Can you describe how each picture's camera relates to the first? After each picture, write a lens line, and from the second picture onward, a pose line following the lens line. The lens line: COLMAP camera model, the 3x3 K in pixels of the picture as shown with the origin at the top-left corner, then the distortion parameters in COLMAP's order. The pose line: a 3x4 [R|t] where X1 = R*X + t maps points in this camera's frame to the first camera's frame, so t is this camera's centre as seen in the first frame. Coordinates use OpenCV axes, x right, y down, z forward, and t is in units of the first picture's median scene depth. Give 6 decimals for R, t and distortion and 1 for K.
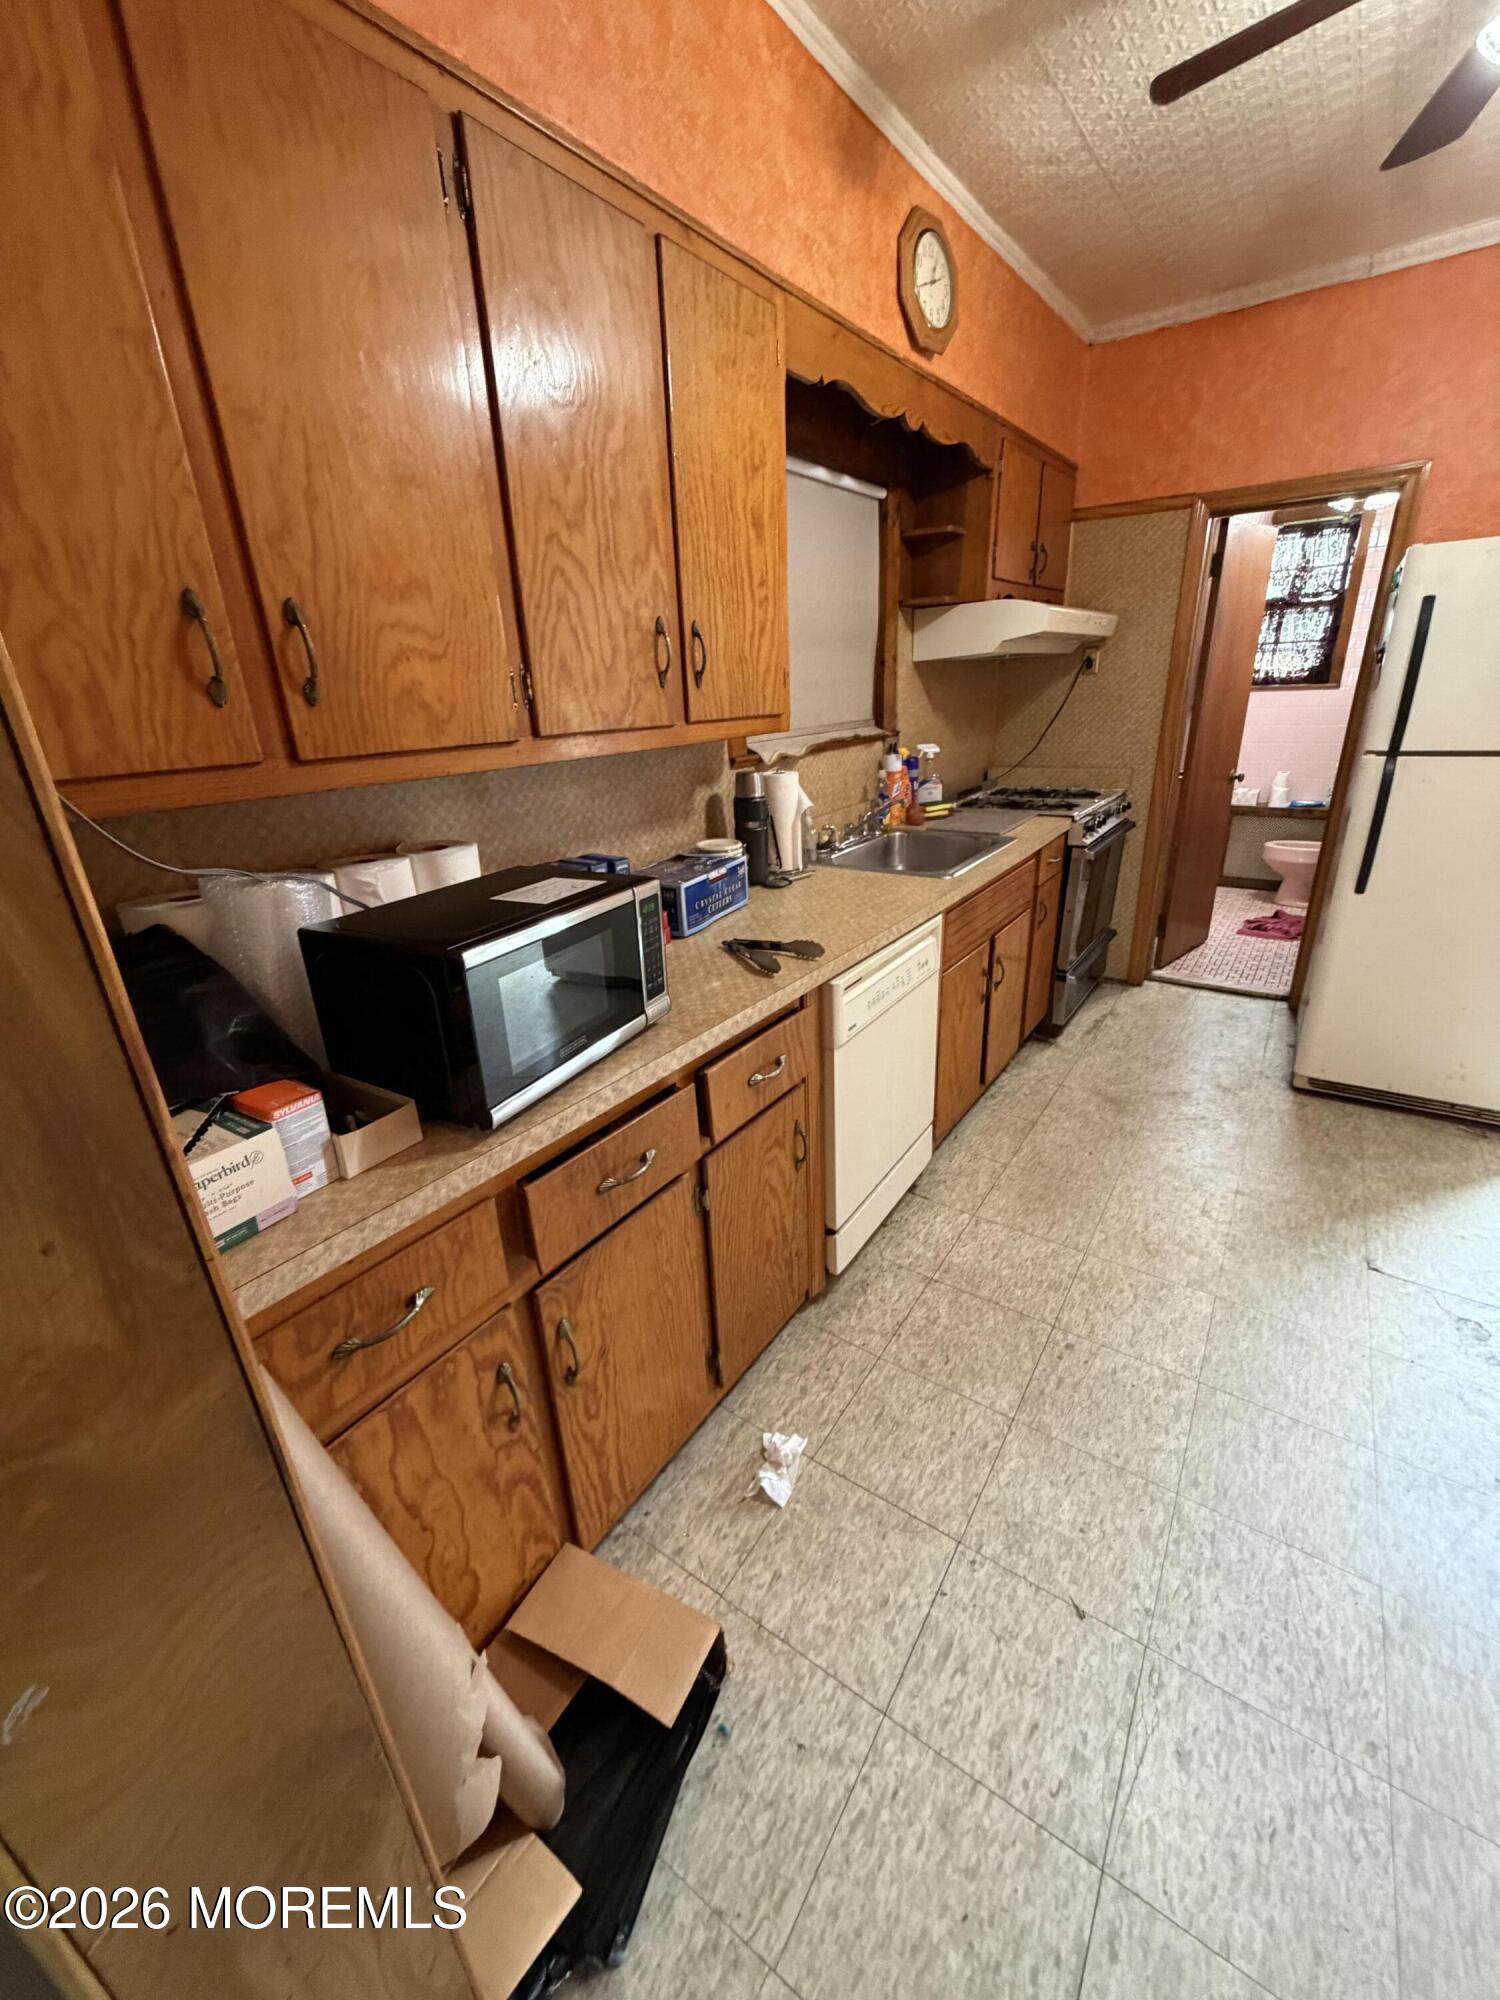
lens RADIAL K [[790.8, 0, 761.2], [0, 790.8, 993.3], [0, 0, 1]] dist [0.002108, -0.000015]
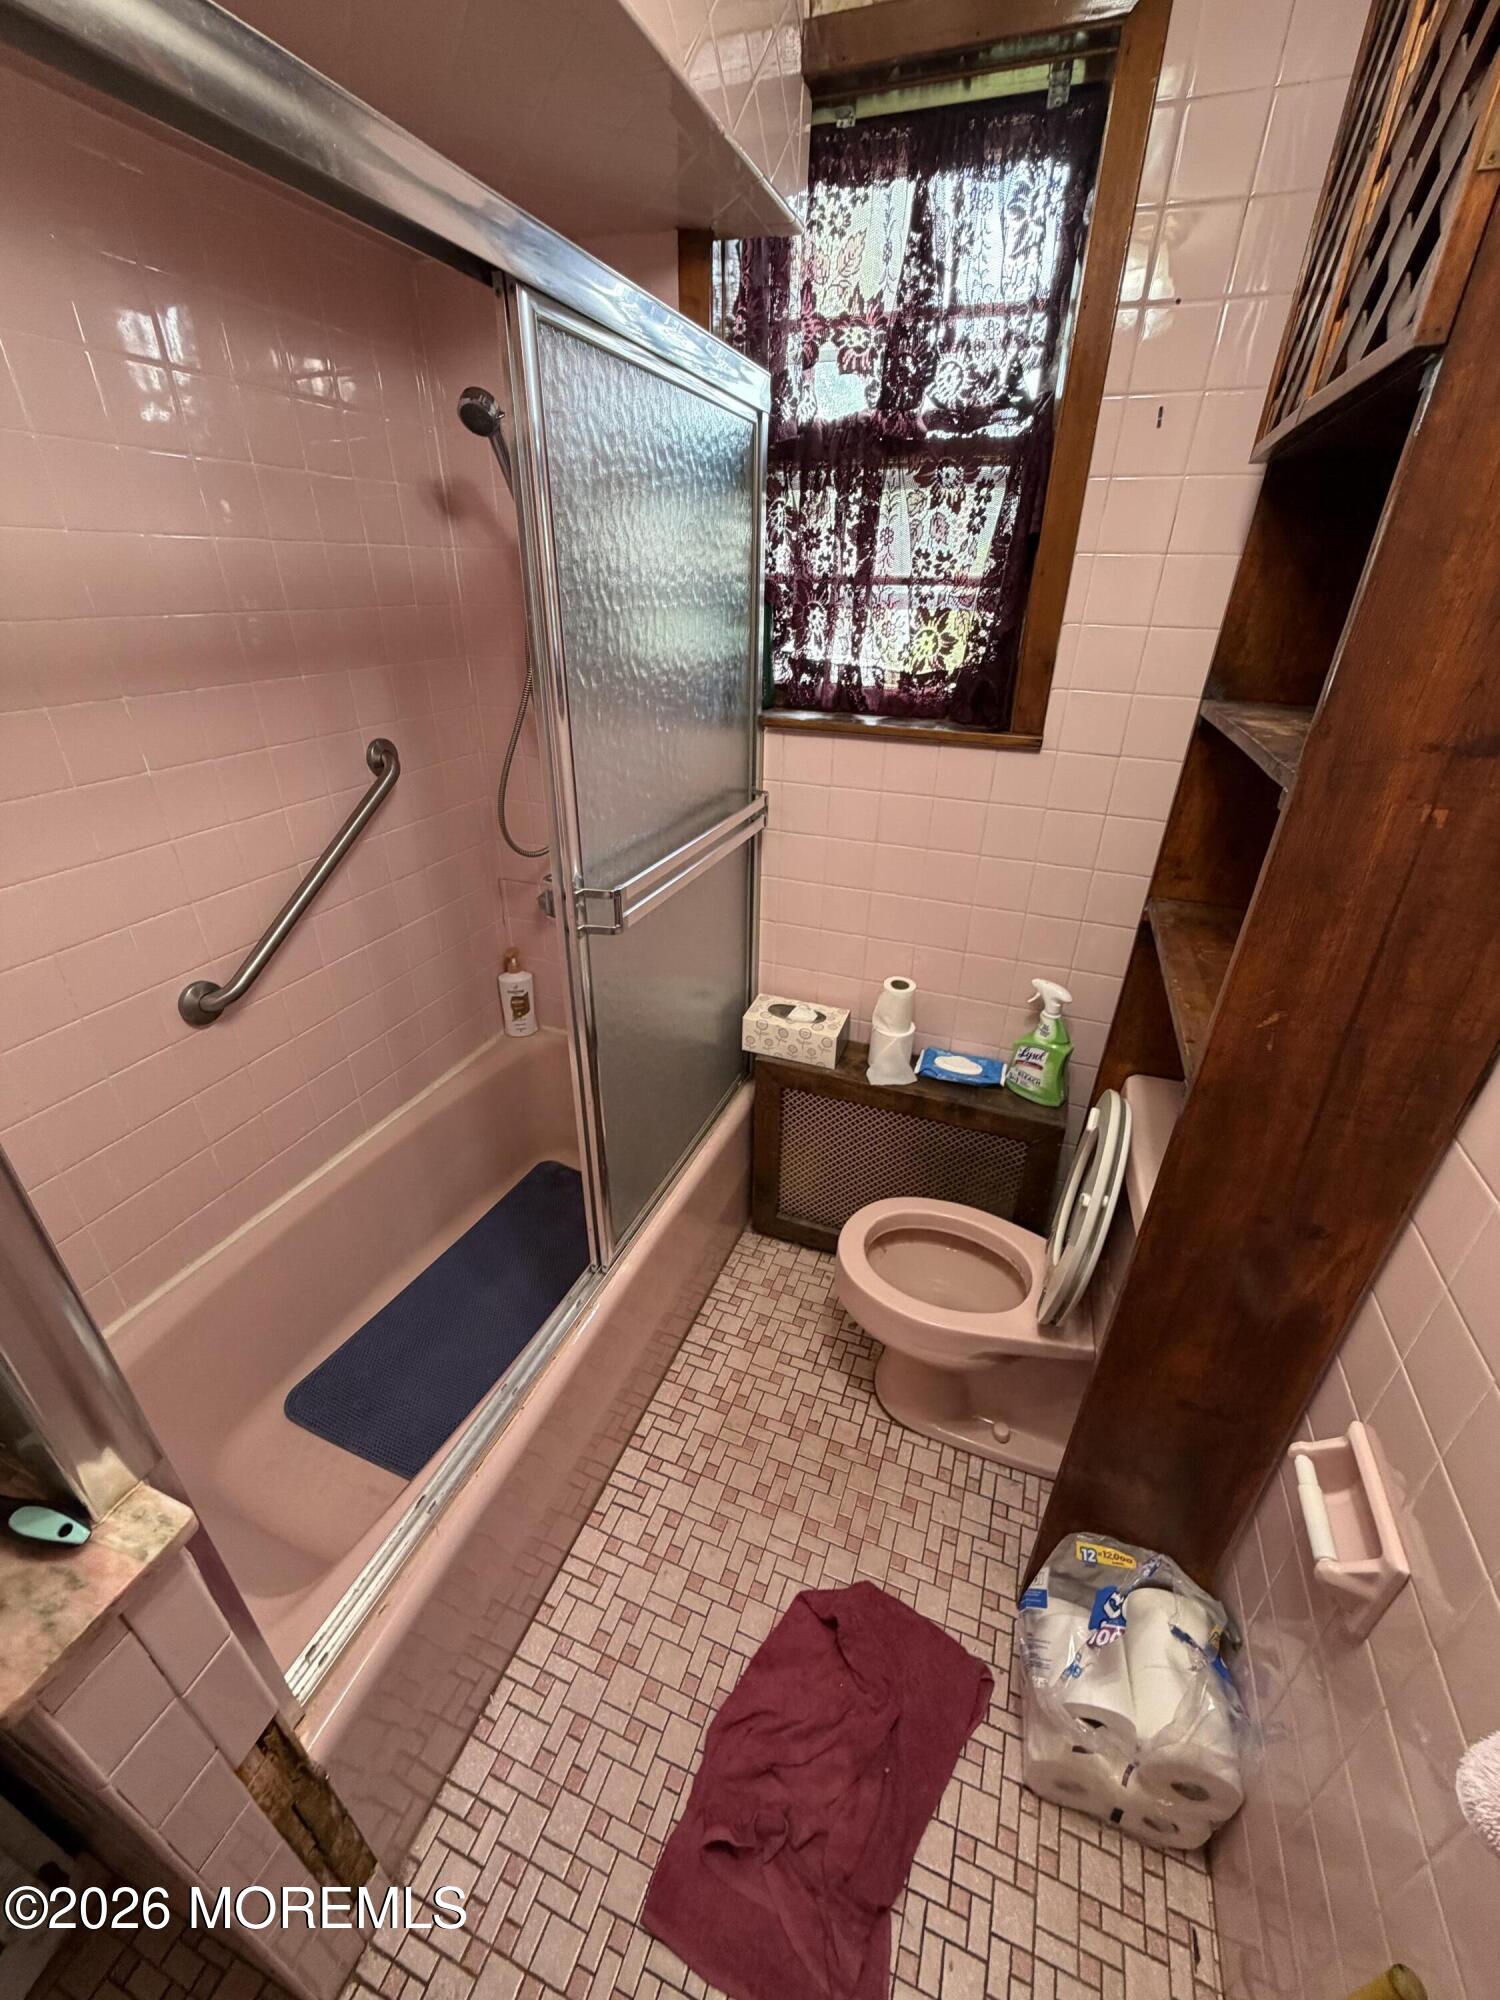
lens RADIAL K [[790.8, 0, 737.3], [0, 790.8, 1001.7], [0, 0, 1]] dist [0.002108, -0.000015]
pose [[0.969285, -0.075243, 0.234146, 0.529808], [0.048271, 0.991736, 0.118870, -0.325973], [-0.241155, -0.103916, 0.964907, 0.712037]]
